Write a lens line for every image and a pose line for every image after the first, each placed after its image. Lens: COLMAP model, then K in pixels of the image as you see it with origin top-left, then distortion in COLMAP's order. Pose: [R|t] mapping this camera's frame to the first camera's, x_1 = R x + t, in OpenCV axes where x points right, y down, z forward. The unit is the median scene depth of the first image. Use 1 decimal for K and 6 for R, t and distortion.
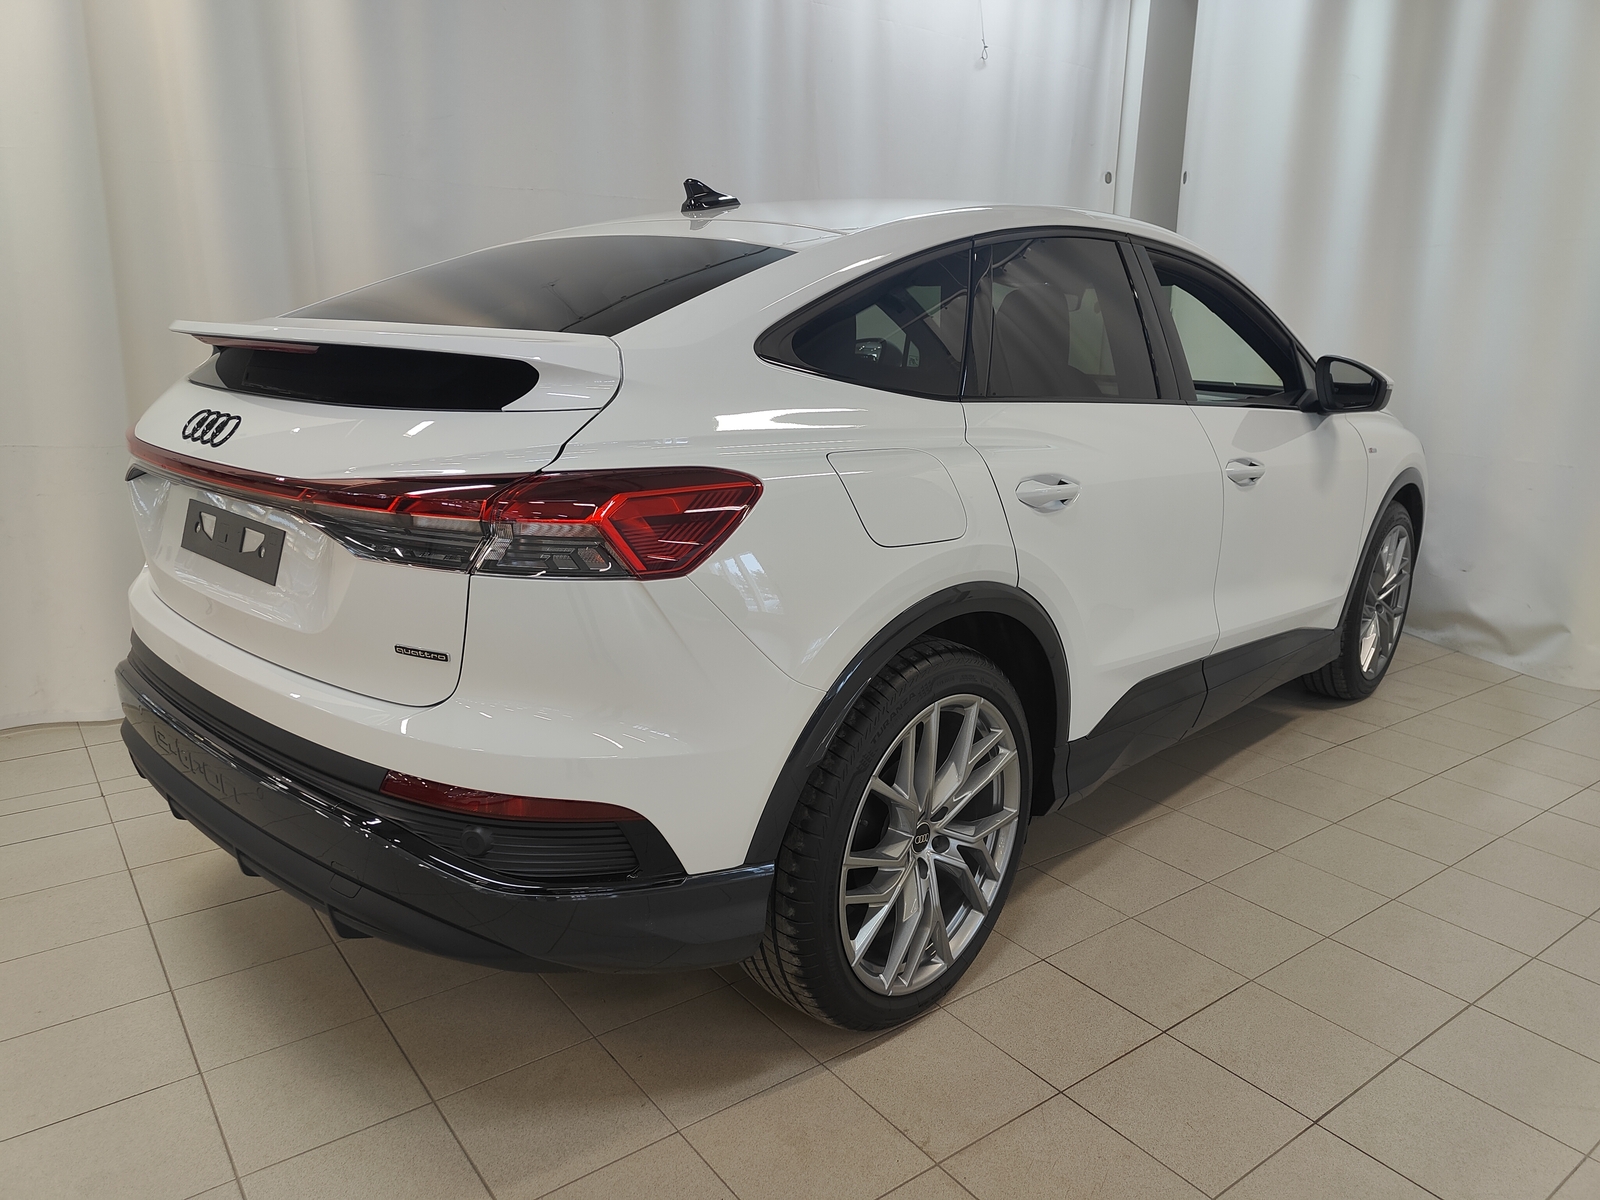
lens RADIAL K [[1083.2, 0, 789.4], [0, 1083.2, 600.4], [0, 0, 1]] dist [0.009674, -0.001439]
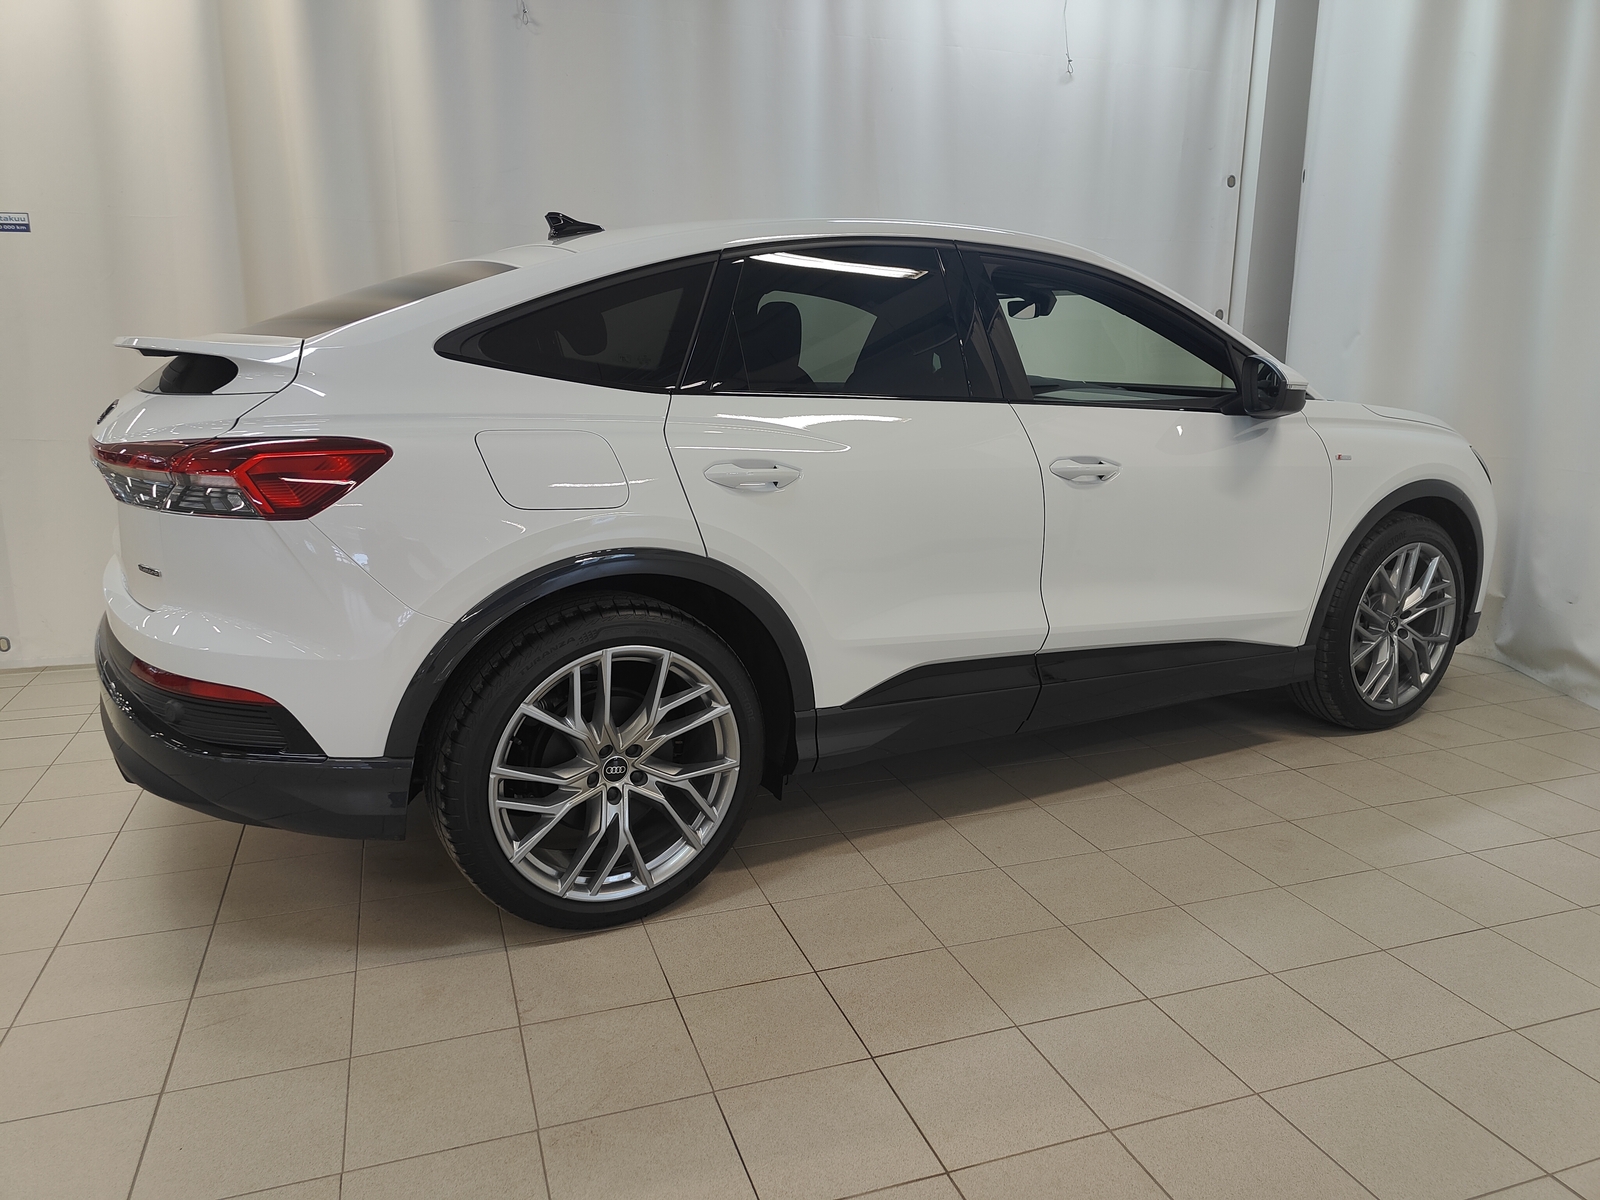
lens RADIAL K [[1083.2, 0, 789.4], [0, 1083.2, 600.4], [0, 0, 1]] dist [0.009674, -0.001439]
pose [[0.954912, 0.051873, -0.292322, 0.602525], [-0.058194, 0.998221, -0.012962, 0.041367], [0.291130, 0.029389, 0.956232, -0.054602]]
